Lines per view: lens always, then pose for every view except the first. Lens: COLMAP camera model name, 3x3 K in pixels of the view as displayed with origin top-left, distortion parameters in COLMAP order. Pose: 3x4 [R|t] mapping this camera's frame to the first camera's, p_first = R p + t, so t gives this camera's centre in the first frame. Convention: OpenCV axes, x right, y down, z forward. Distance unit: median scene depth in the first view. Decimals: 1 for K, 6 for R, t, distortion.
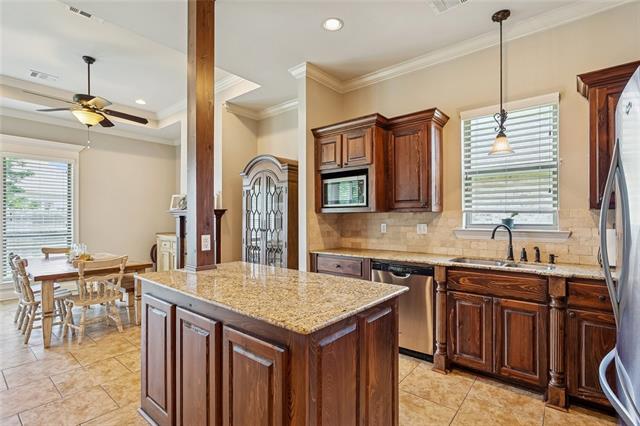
lens RADIAL K [[308.5, 0, 319.3], [0, 308.5, 217.2], [0, 0, 1]] dist [-0.000932, 0.000790]
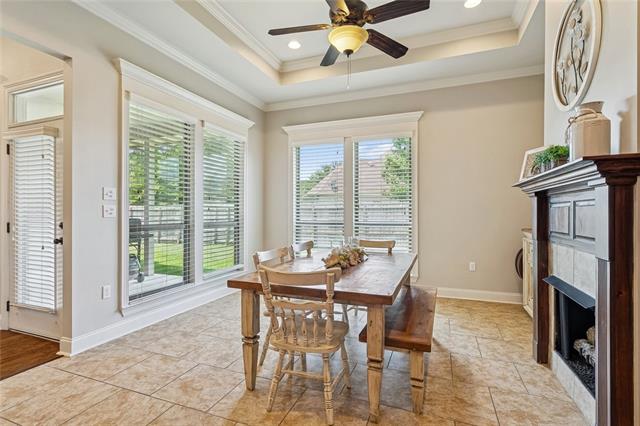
lens RADIAL K [[308.5, 0, 322.3], [0, 308.5, 211.3], [0, 0, 1]] dist [-0.000932, 0.000790]
pose [[0.312096, -0.009353, -0.950004, -0.154751], [0.001460, 0.999955, -0.009366, 0.037137], [0.950049, 0.001536, 0.312096, 0.731775]]
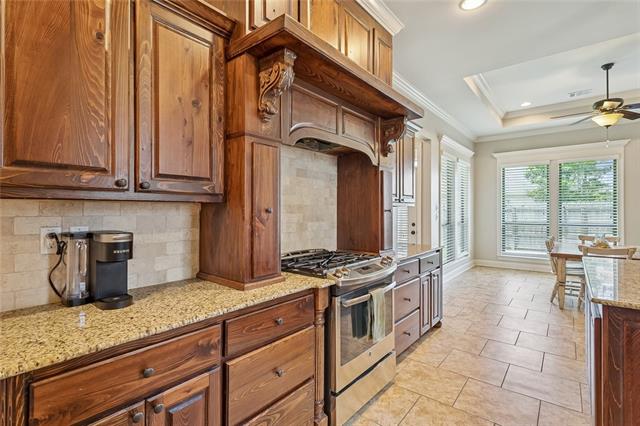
lens RADIAL K [[308.5, 0, 317.3], [0, 308.5, 210.7], [0, 0, 1]] dist [-0.000932, 0.000790]
pose [[0.001337, -0.002050, -0.999997, 0.346135], [0.005510, 0.999983, -0.002042, -0.000288], [0.999984, -0.005507, 0.001349, -0.035761]]
